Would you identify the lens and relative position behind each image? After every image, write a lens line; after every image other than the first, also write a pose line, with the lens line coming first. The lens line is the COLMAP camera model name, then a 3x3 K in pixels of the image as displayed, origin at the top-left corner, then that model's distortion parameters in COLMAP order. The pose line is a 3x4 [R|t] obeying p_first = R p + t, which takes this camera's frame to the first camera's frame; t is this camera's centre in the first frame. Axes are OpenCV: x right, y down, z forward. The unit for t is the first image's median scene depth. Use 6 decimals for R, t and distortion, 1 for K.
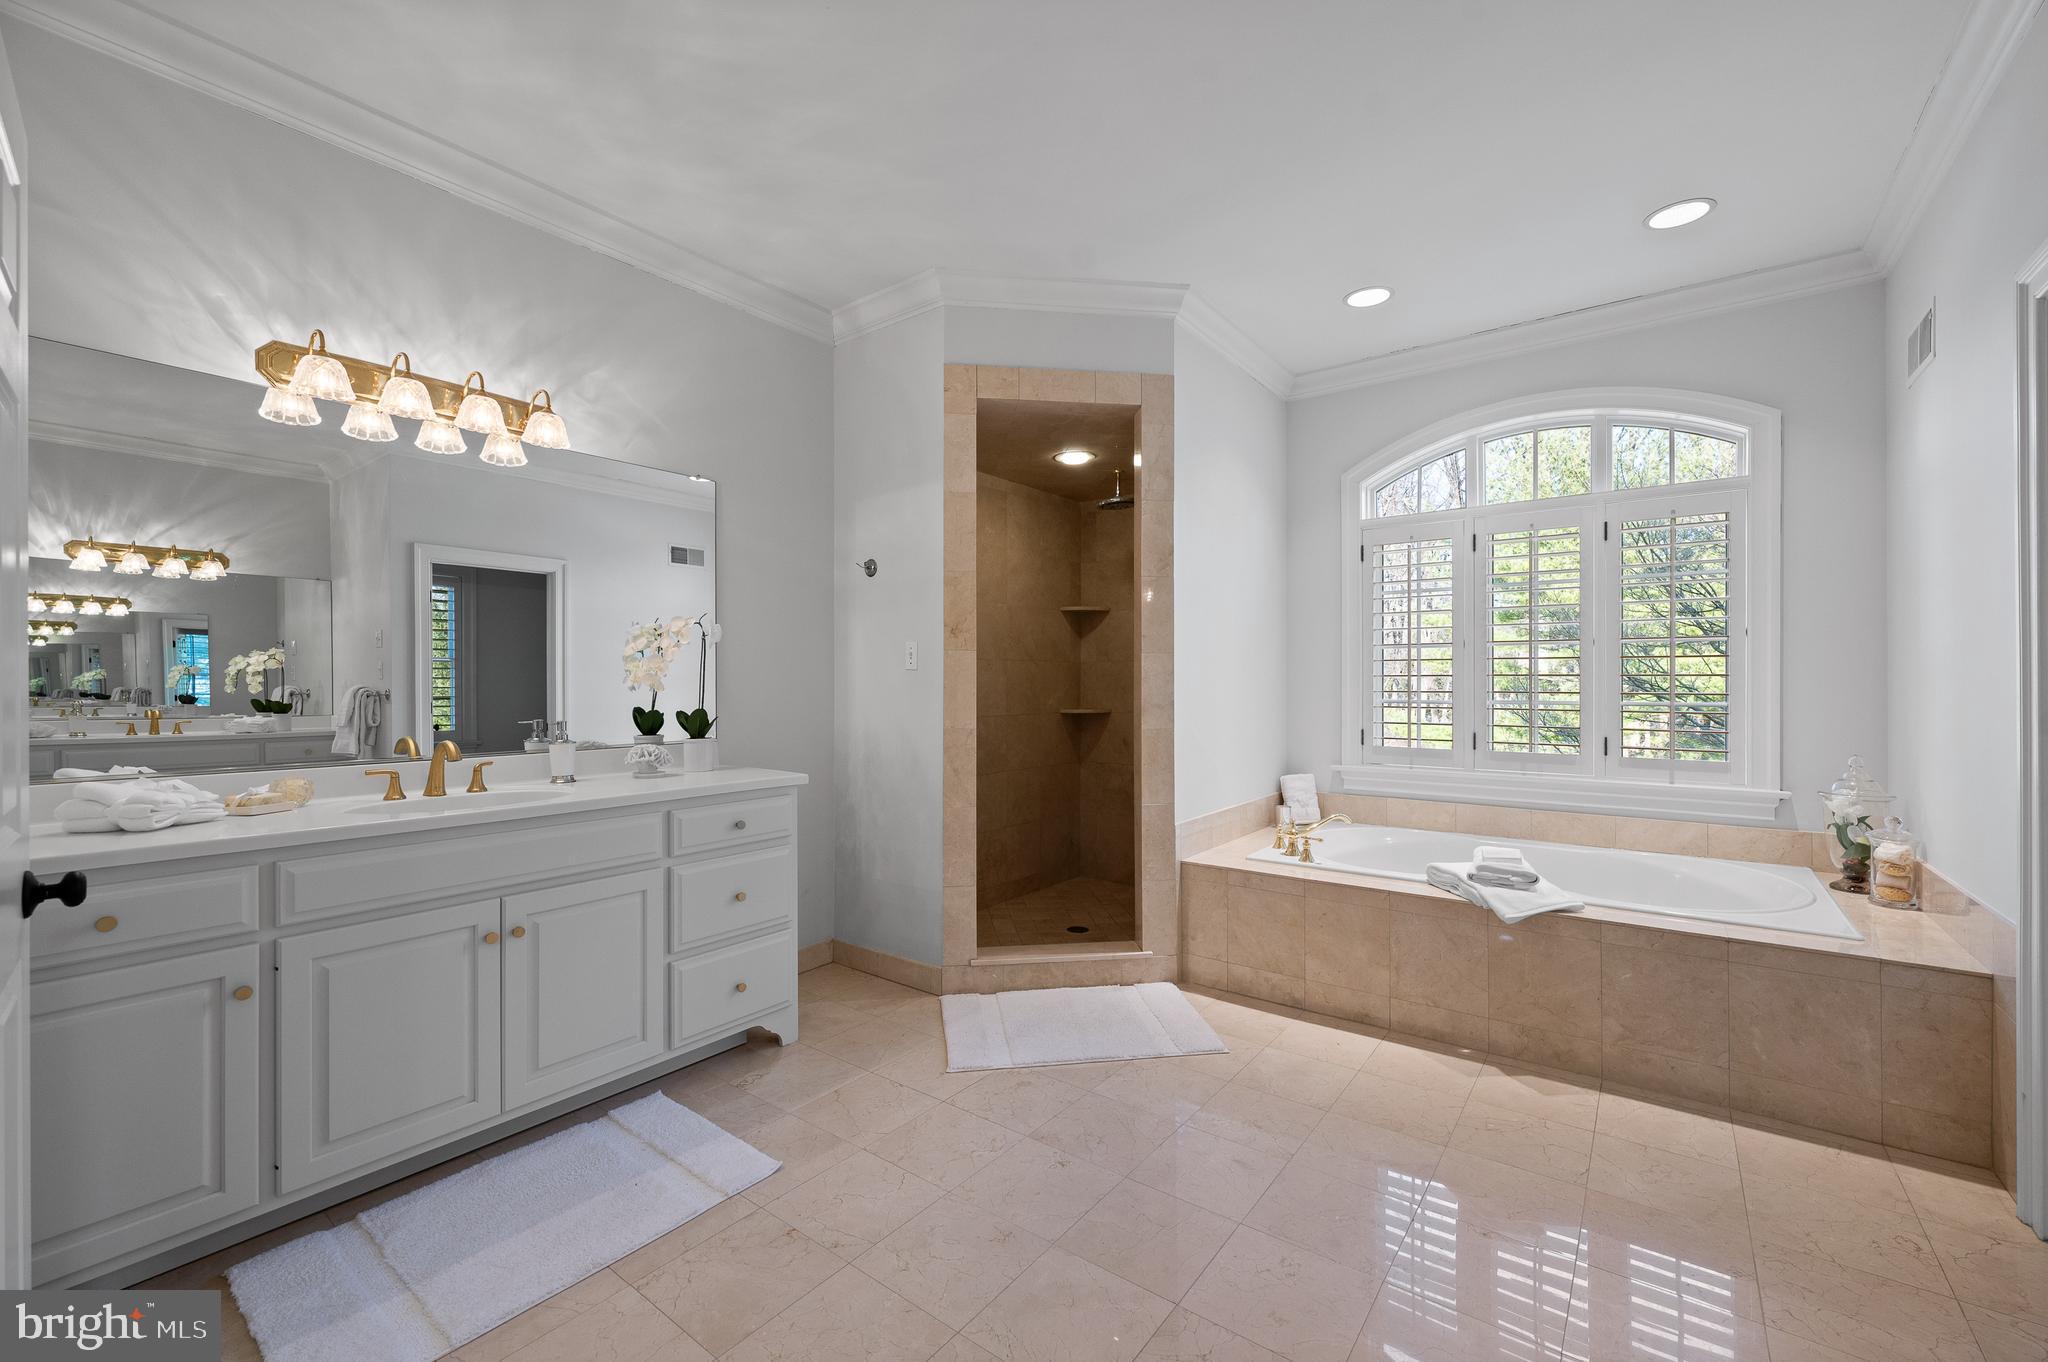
lens RADIAL K [[823.9, 0, 1029.2], [0, 823.9, 685.8], [0, 0, 1]] dist [0.001239, -0.000520]
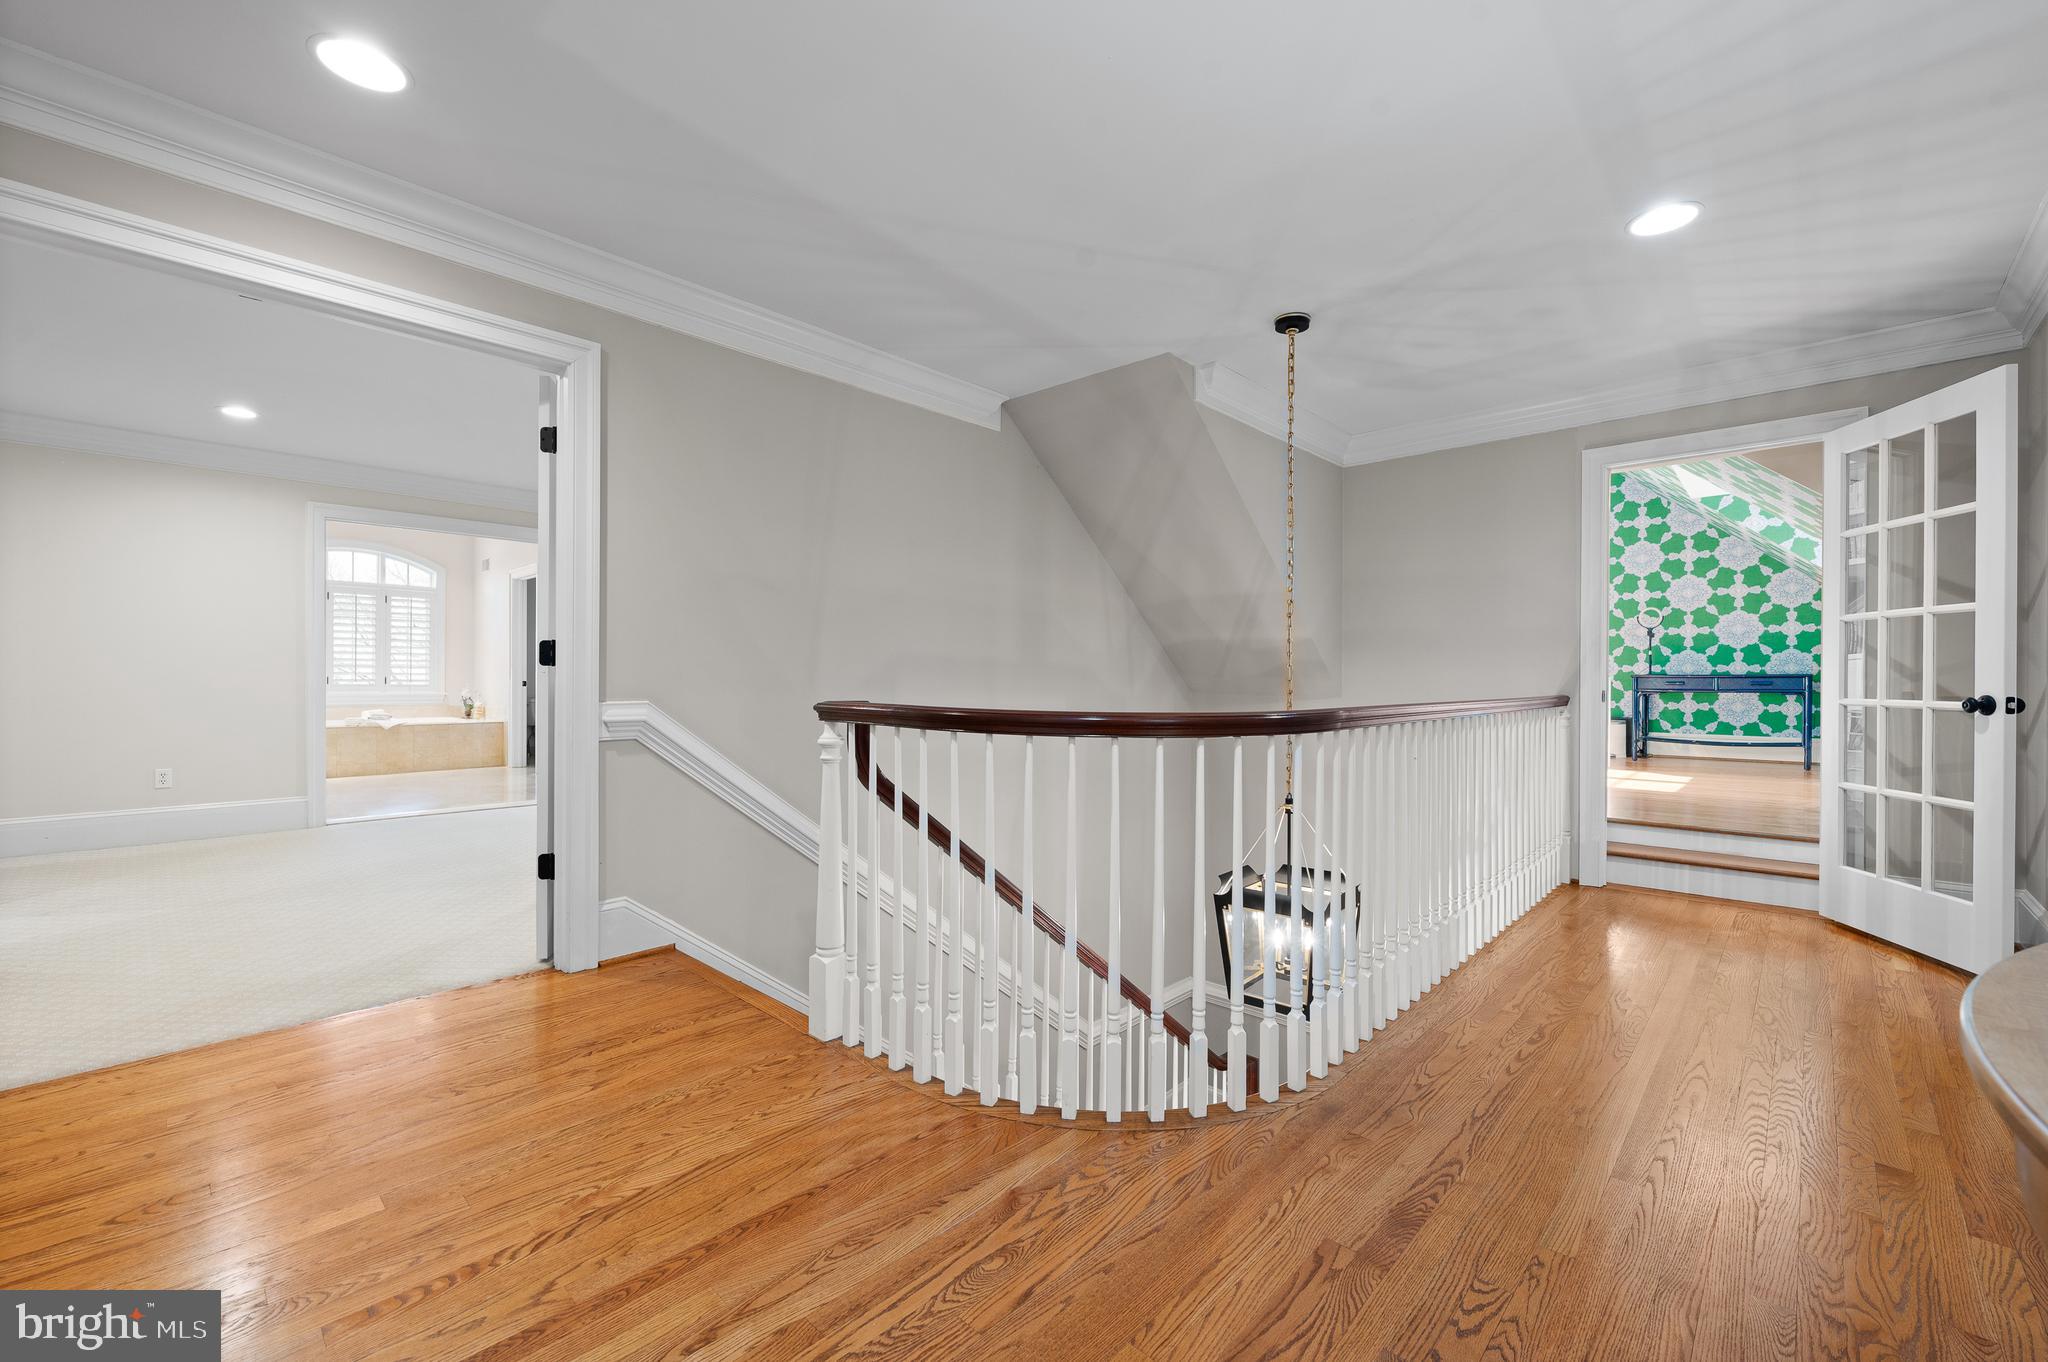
lens RADIAL K [[823.9, 0, 1029.5], [0, 823.9, 682.6], [0, 0, 1]] dist [0.001239, -0.000520]
pose [[0.103585, 0.000537, 0.994620, -2.198869], [-0.003522, 0.999994, -0.000174, 0.094196], [-0.994614, -0.003485, 0.103586, -1.700111]]
